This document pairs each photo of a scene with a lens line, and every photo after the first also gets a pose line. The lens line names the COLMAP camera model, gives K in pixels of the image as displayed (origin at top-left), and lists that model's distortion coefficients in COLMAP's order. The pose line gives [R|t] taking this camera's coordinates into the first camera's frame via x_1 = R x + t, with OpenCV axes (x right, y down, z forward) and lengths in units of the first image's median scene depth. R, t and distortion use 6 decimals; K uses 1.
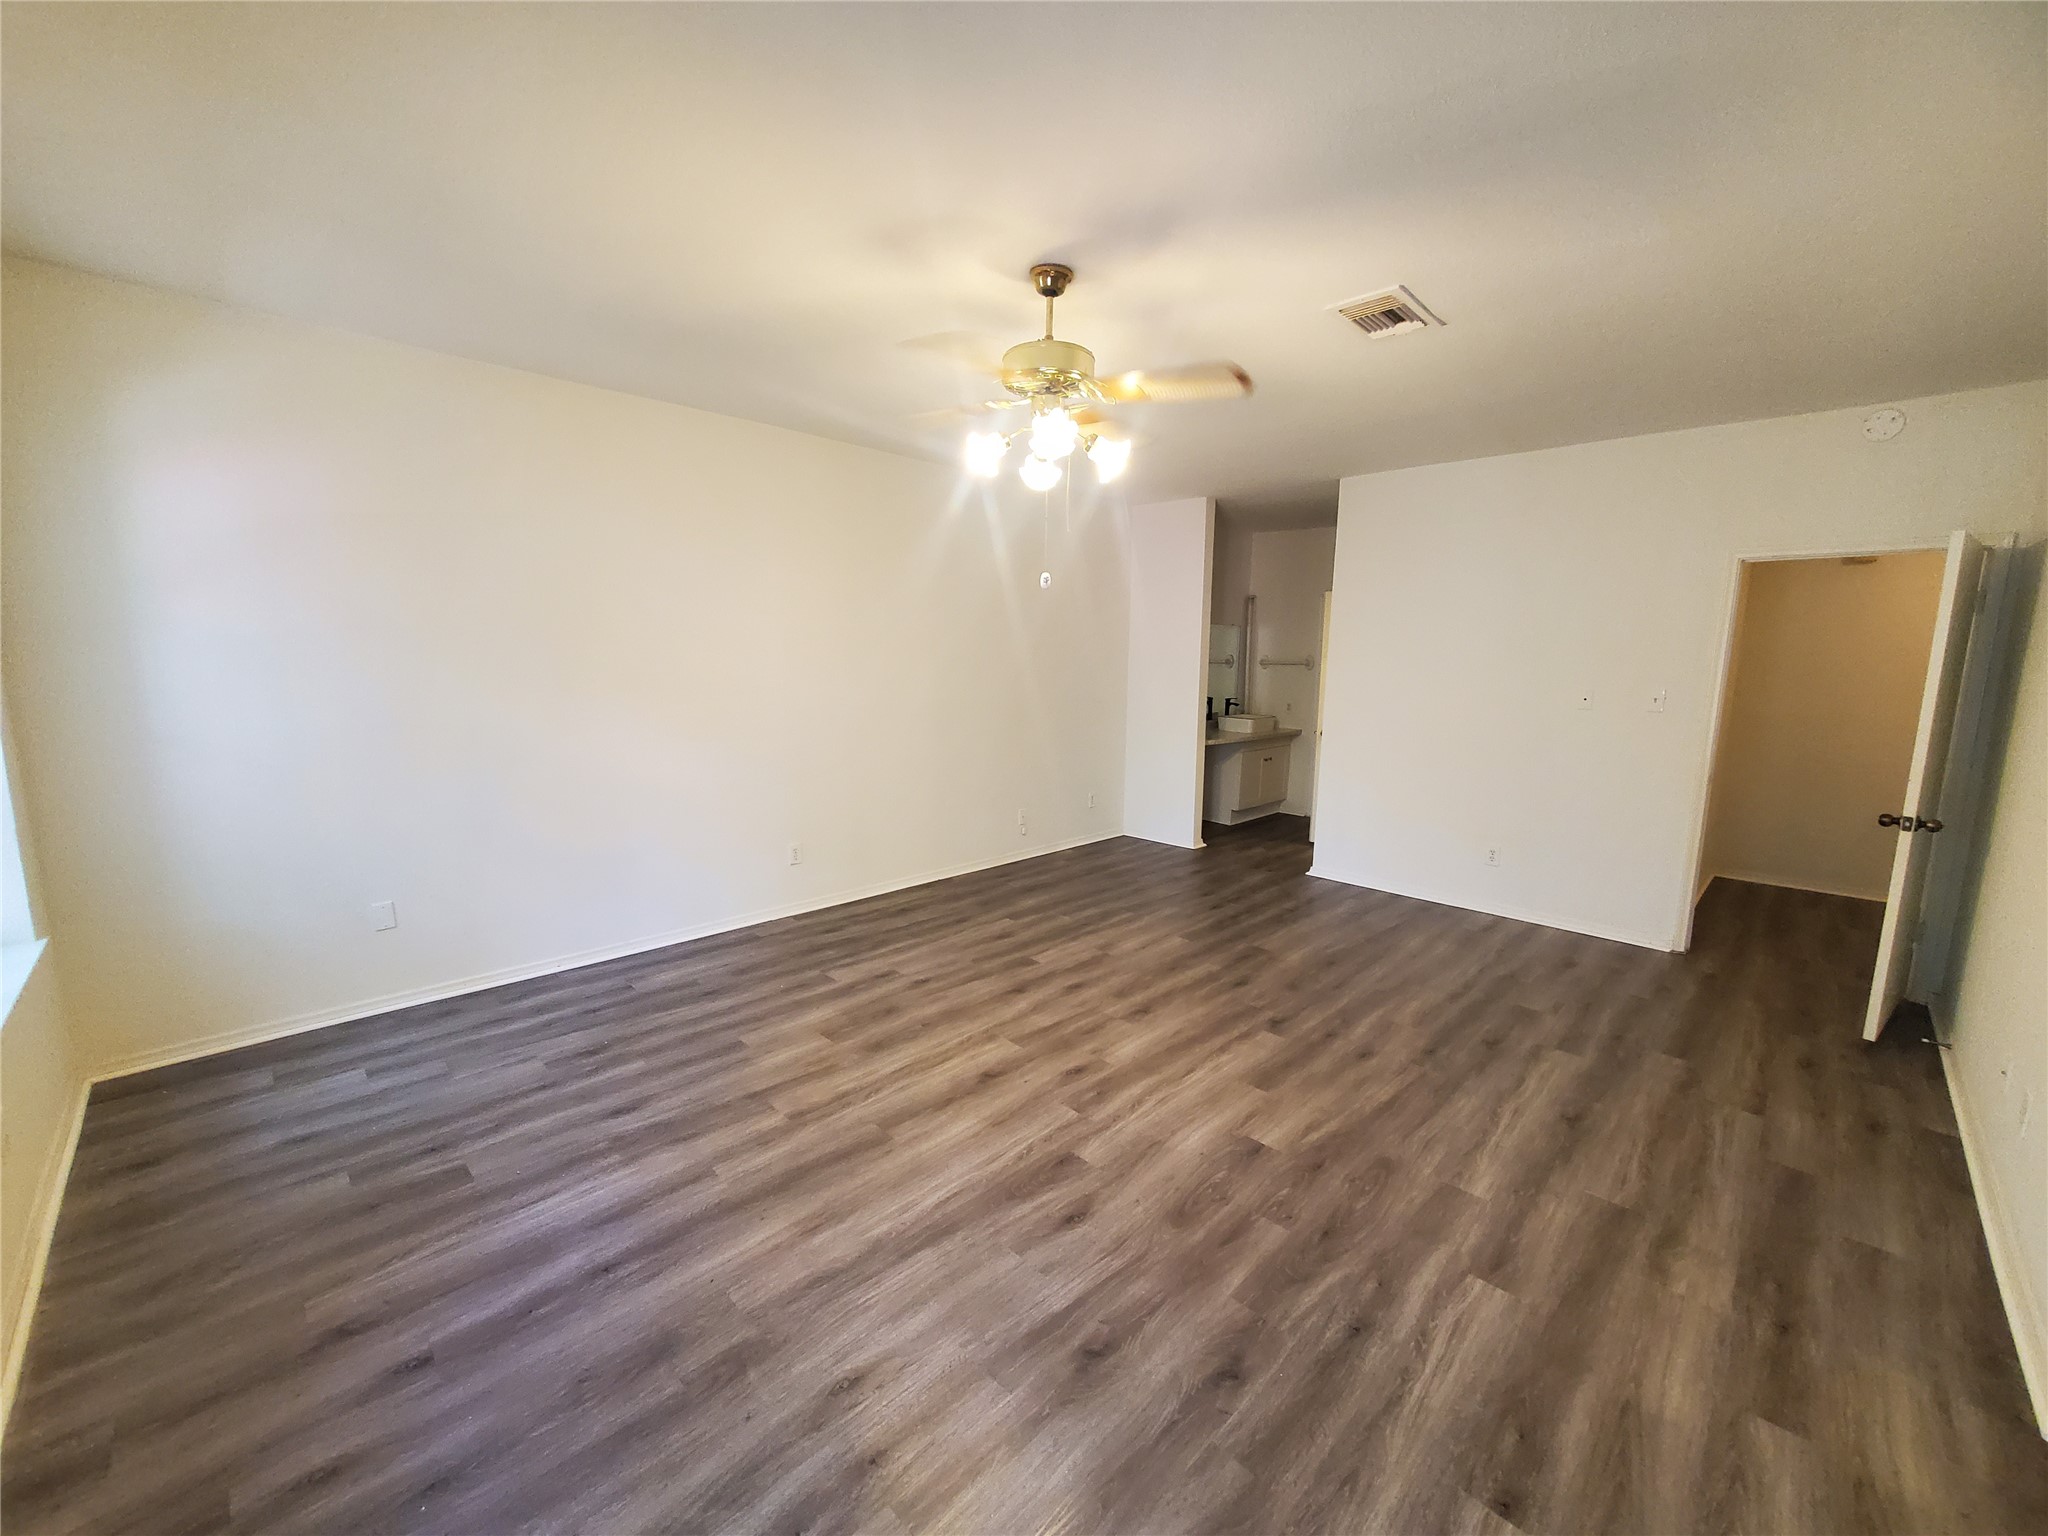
lens RADIAL K [[804.5, 0, 1037.4], [0, 804.5, 769.5], [0, 0, 1]] dist [-0.000355, 0.001416]
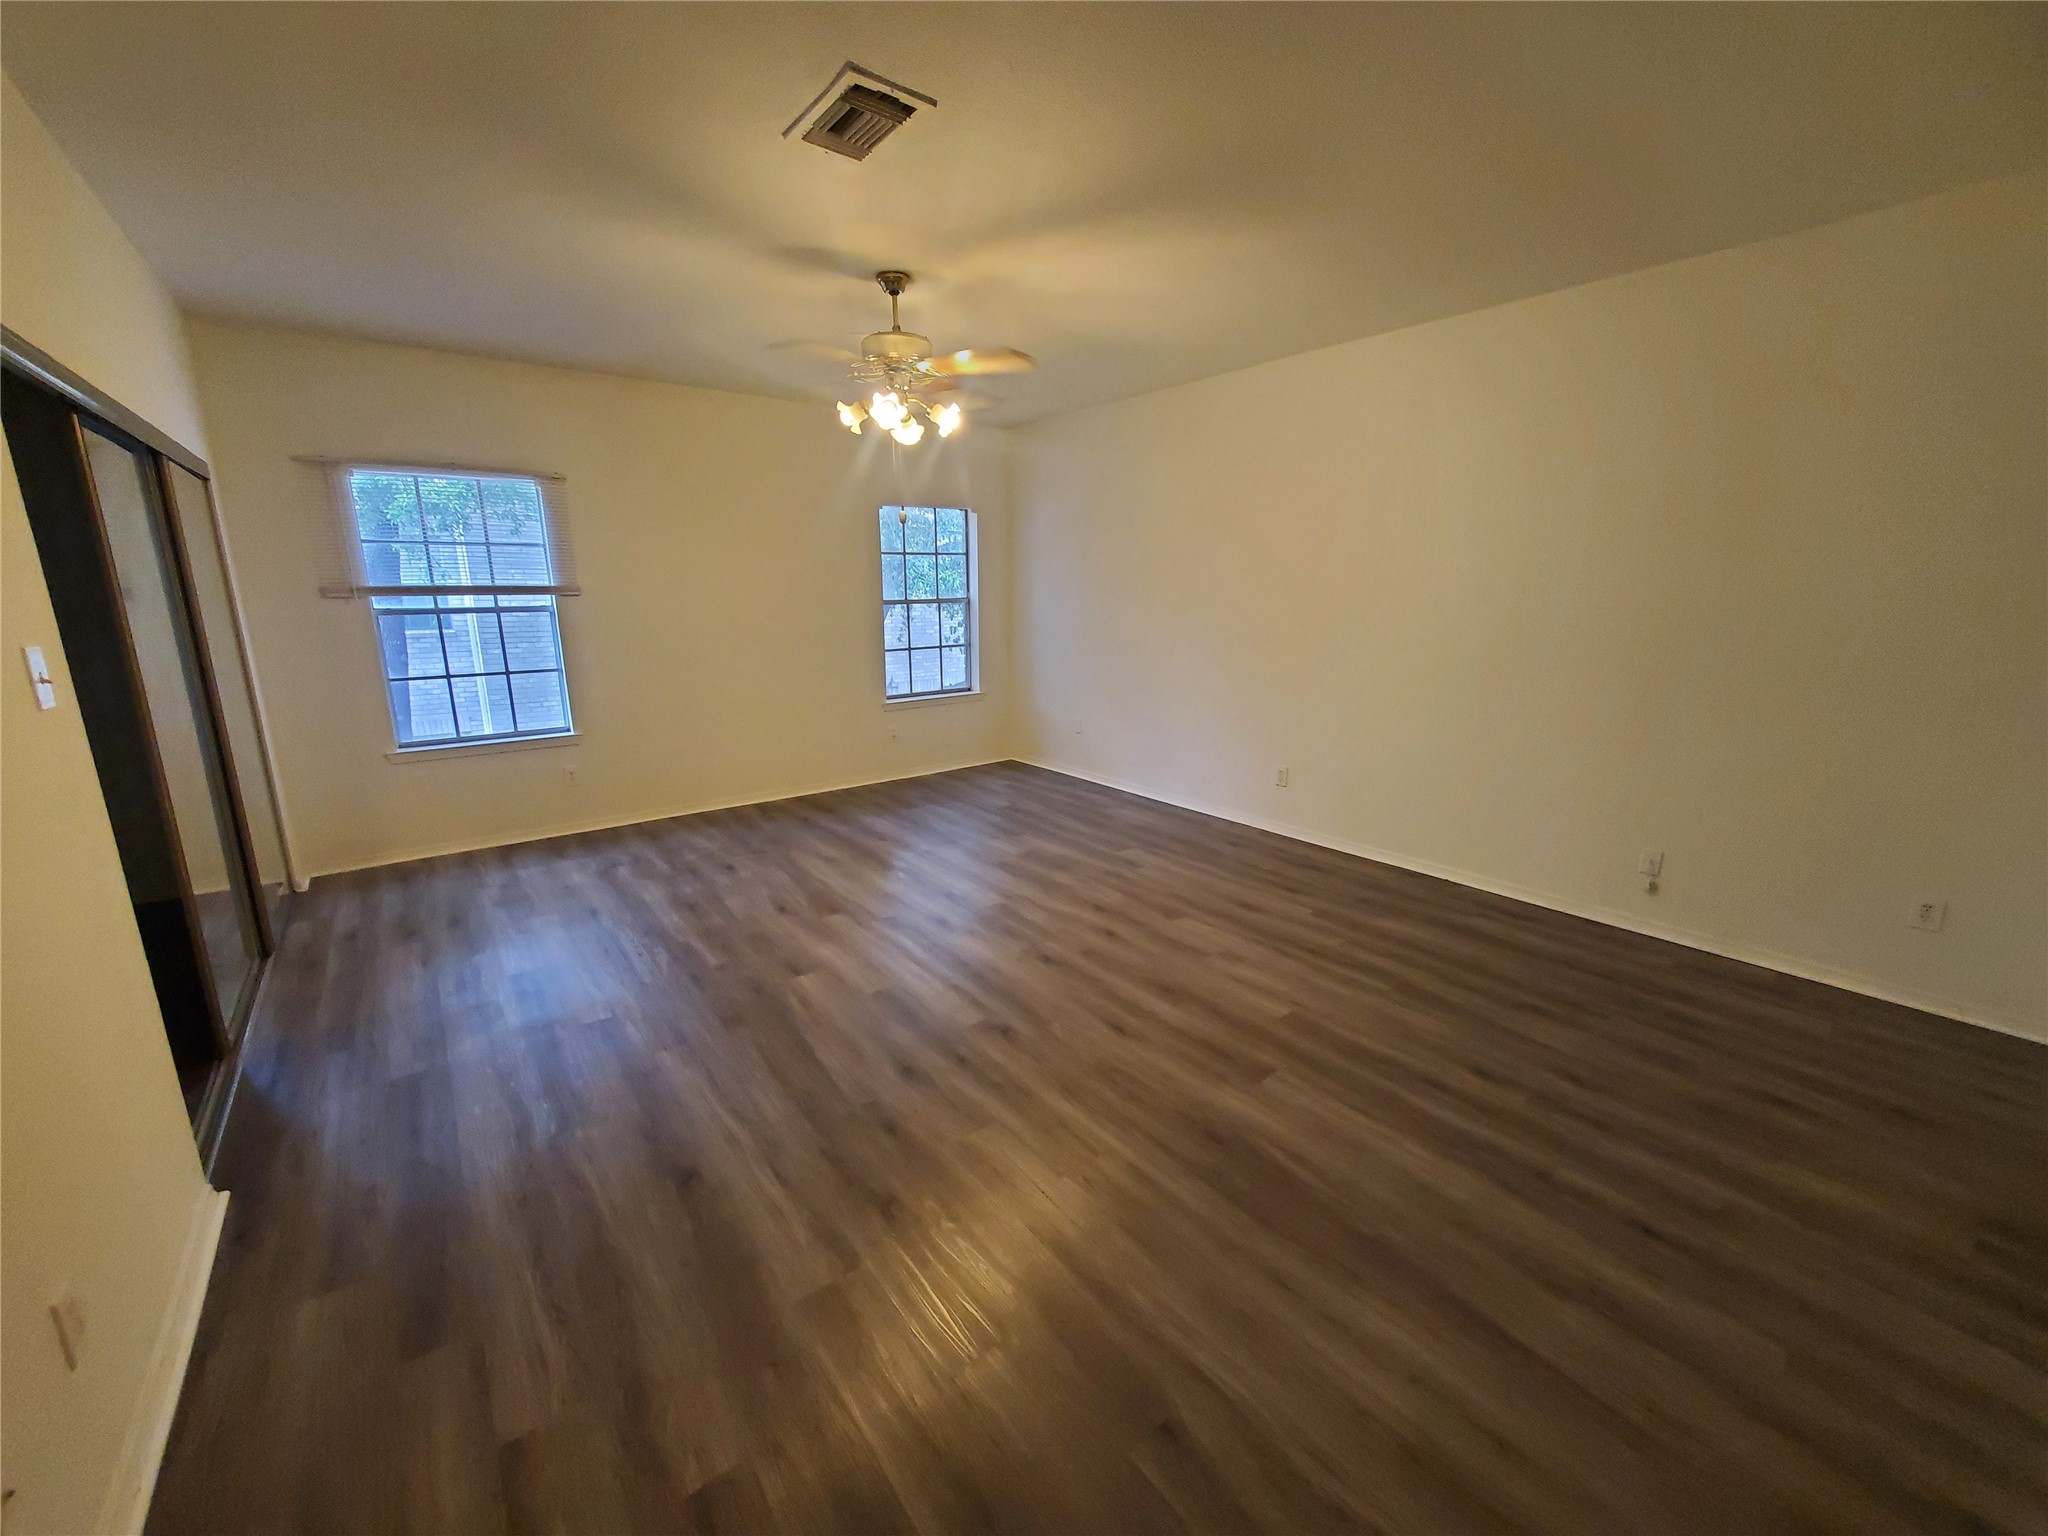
lens RADIAL K [[804.5, 0, 1035.1], [0, 804.5, 767.0], [0, 0, 1]] dist [-0.000355, 0.001416]
pose [[-0.127433, 0.205059, -0.970418, 0.951225], [-0.141279, 0.964666, 0.222396, -0.118888], [0.981734, 0.165440, -0.093959, 0.985045]]
